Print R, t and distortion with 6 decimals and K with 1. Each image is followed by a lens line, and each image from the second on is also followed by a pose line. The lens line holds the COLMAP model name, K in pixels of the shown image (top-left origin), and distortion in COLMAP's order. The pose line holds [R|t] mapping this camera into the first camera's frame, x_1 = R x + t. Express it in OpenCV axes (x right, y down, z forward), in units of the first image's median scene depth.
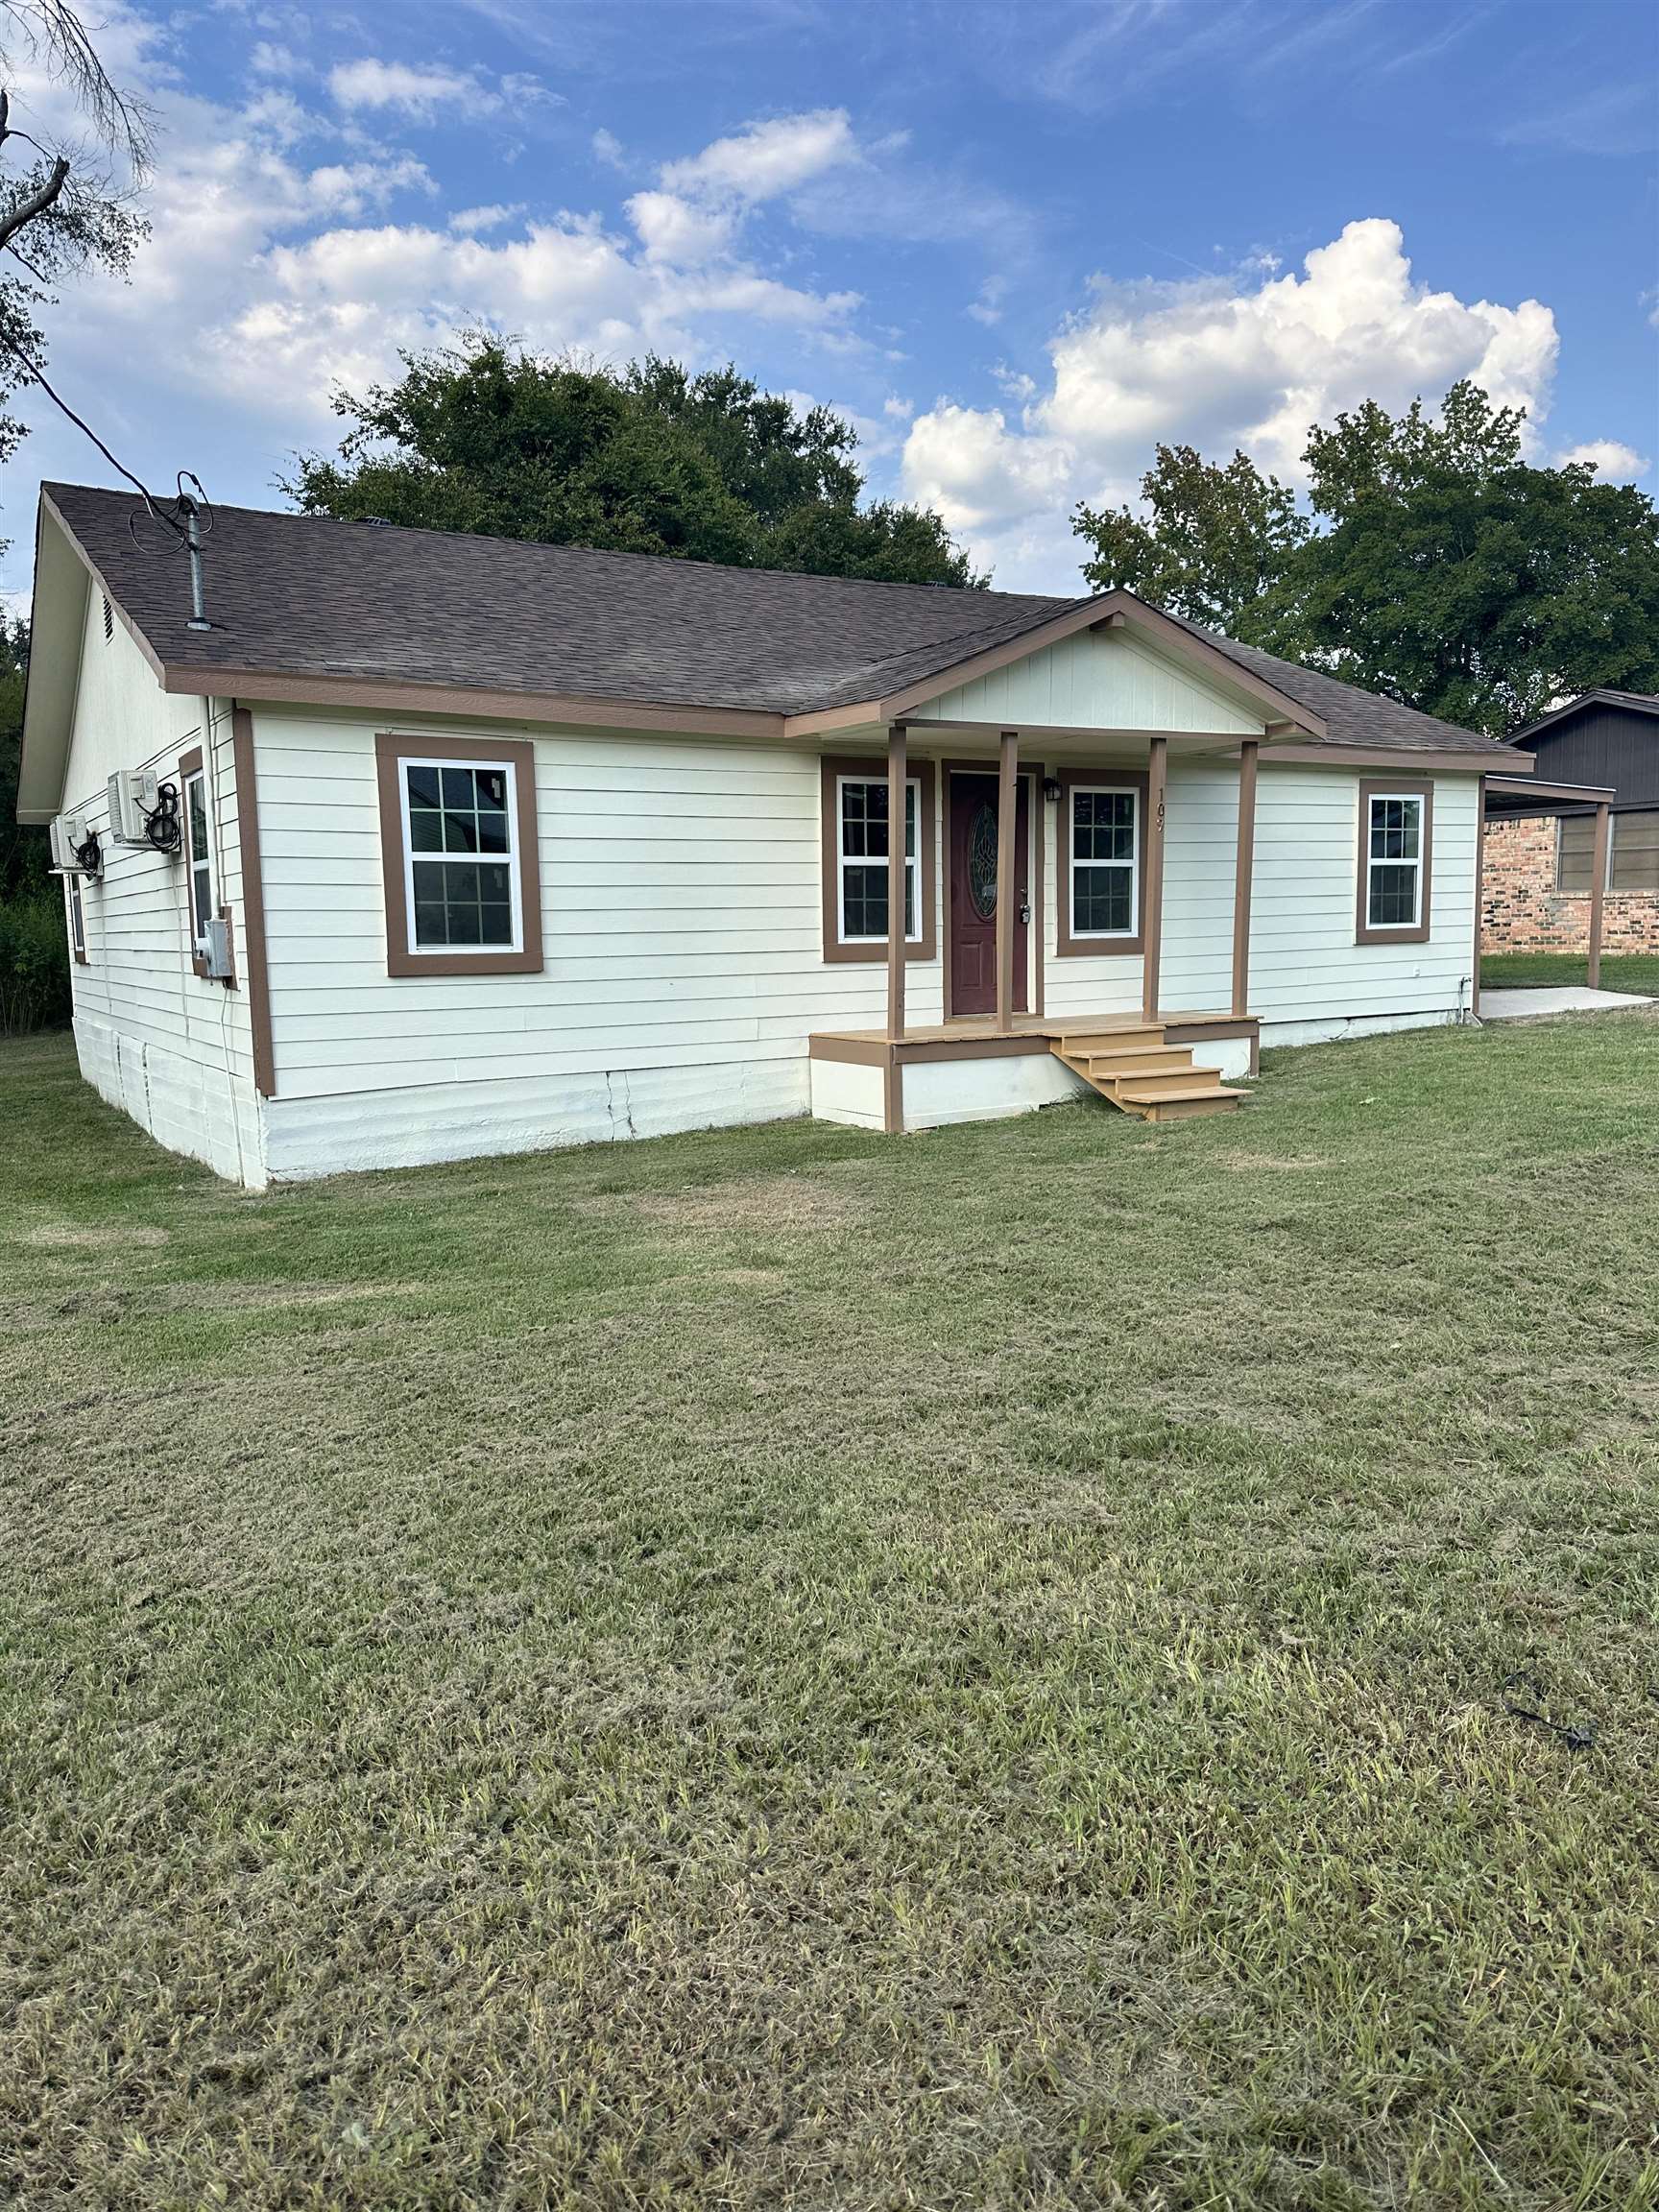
lens RADIAL K [[1548.4, 0, 815.9], [0, 1548.4, 1127.8], [0, 0, 1]] dist [0.076160, -0.110054]
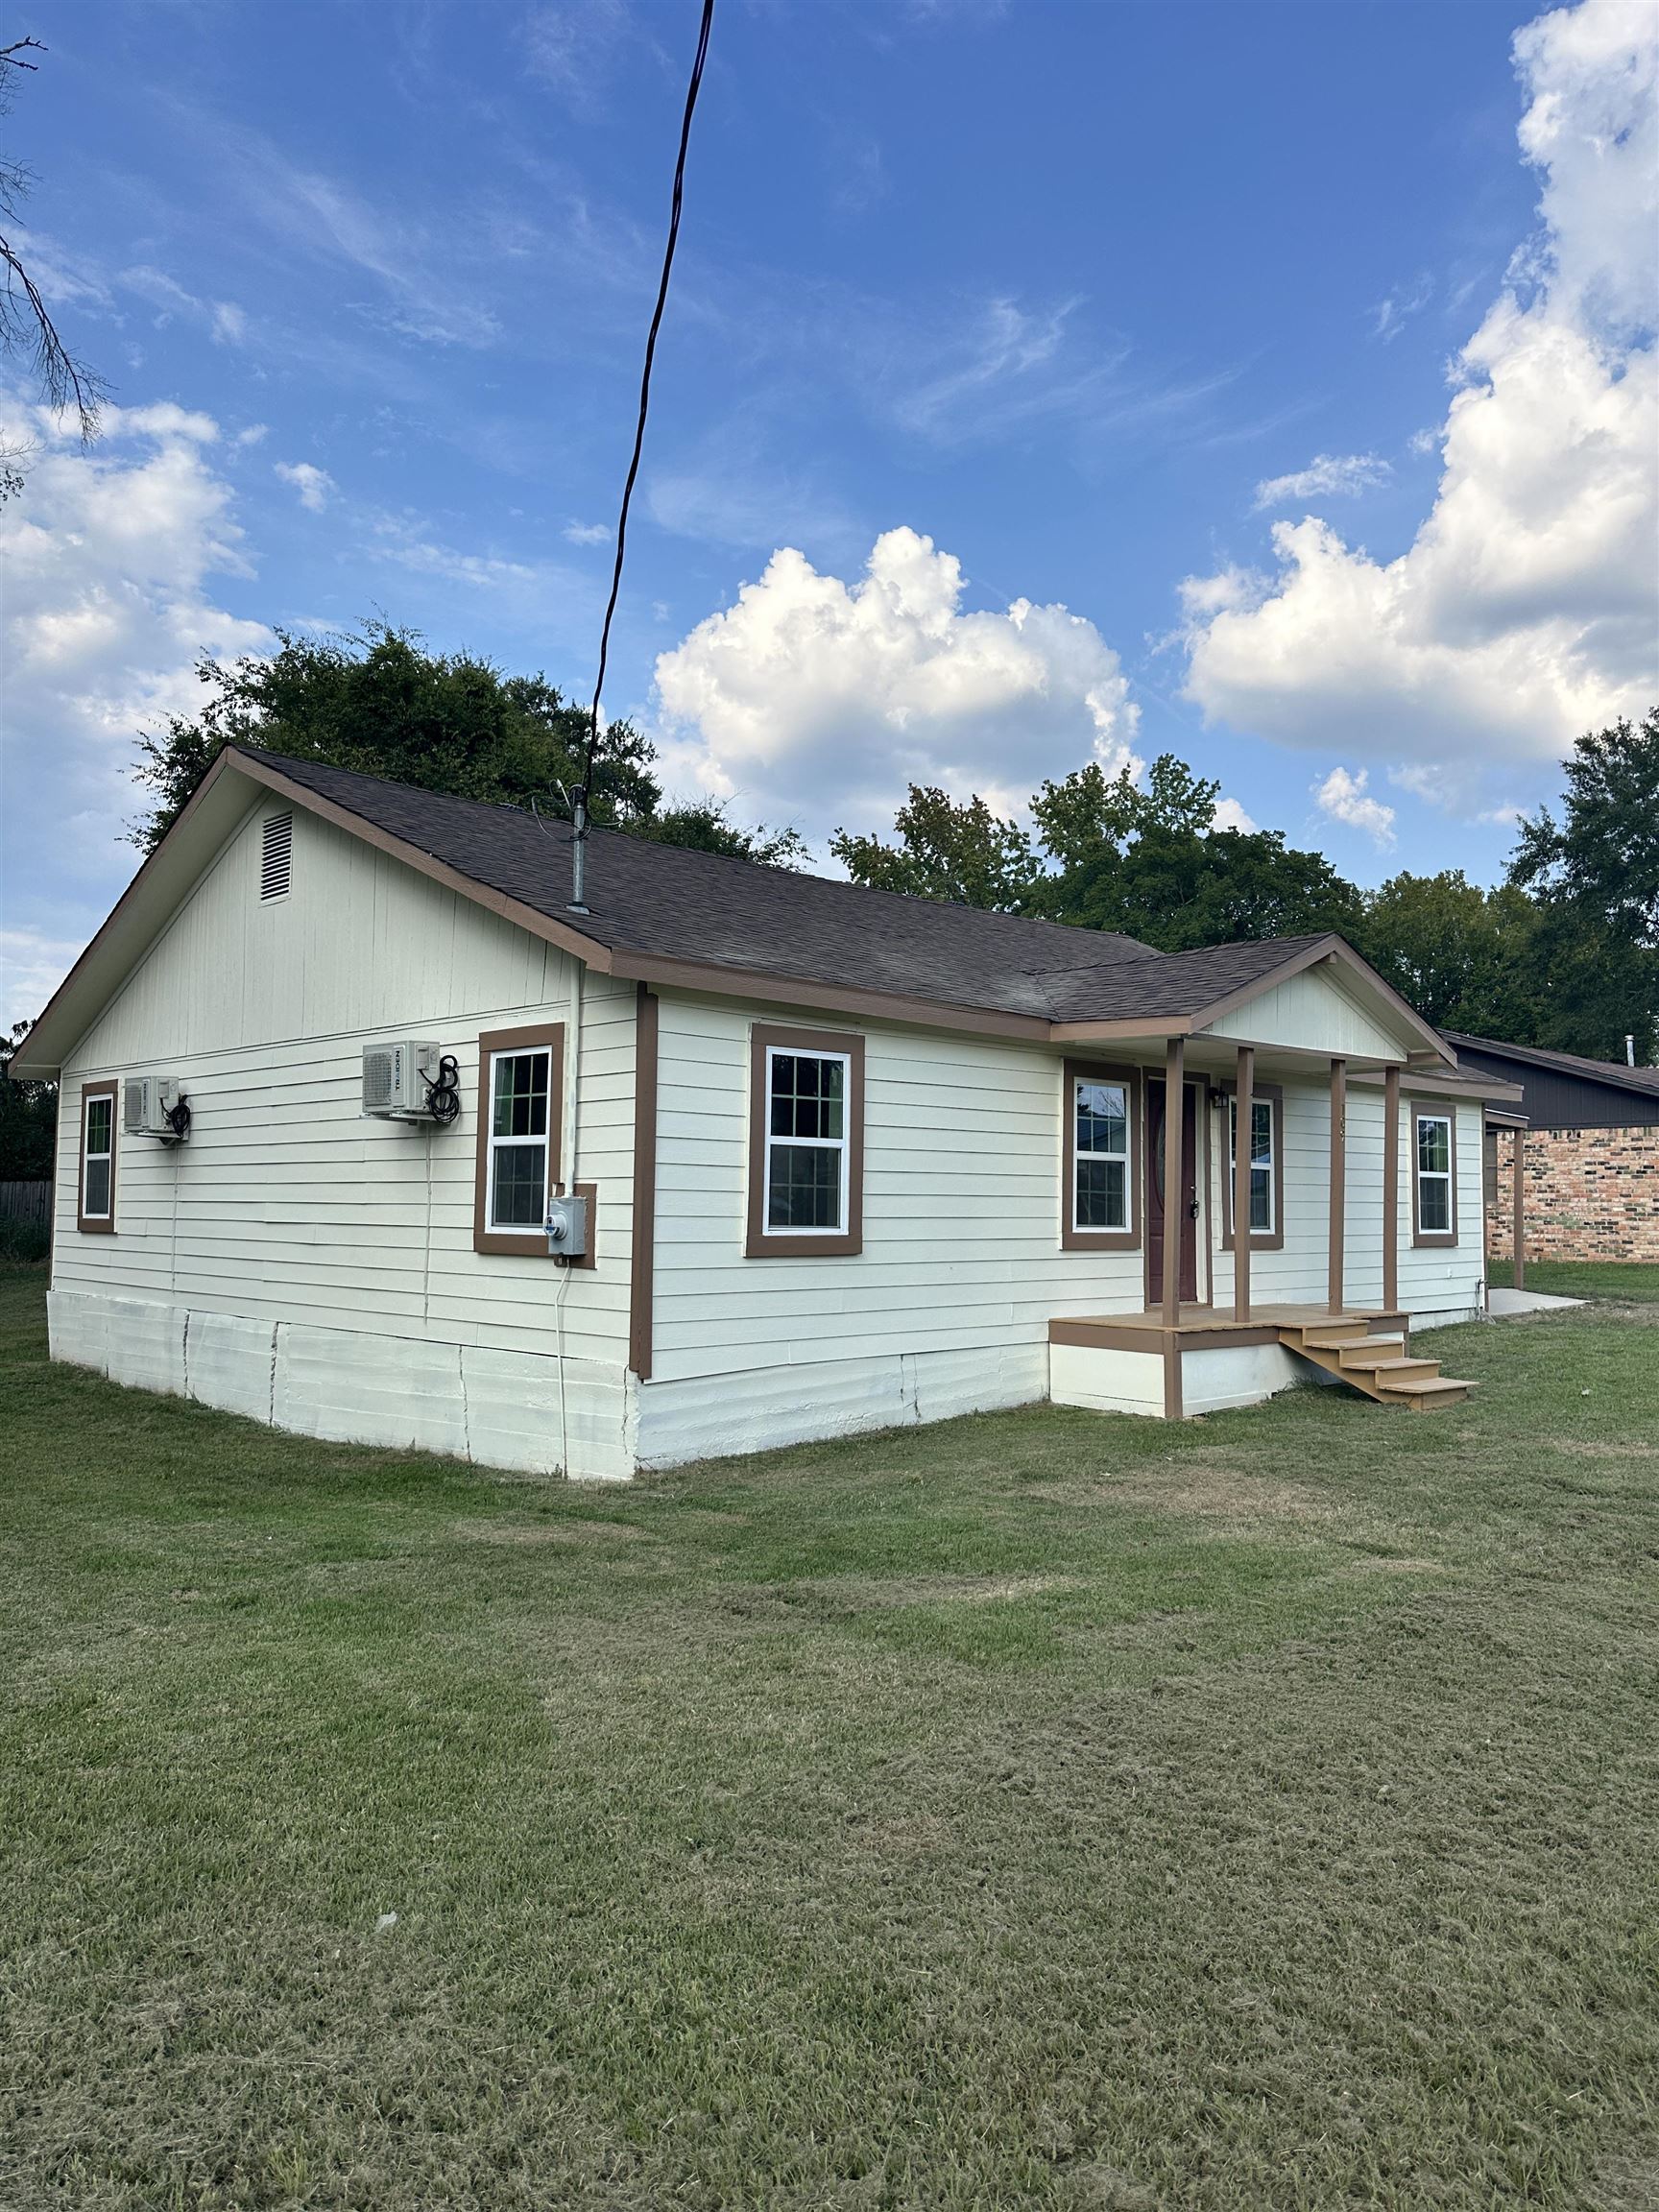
lens RADIAL K [[1546.7, 0, 836.5], [0, 1546.7, 1124.4], [0, 0, 1]] dist [0.186450, -0.334095]
pose [[0.973279, 0.041913, 0.225766, -0.365620], [-0.000014, 0.983211, -0.182472, 0.000666], [-0.229624, 0.177593, 0.956940, 0.015061]]
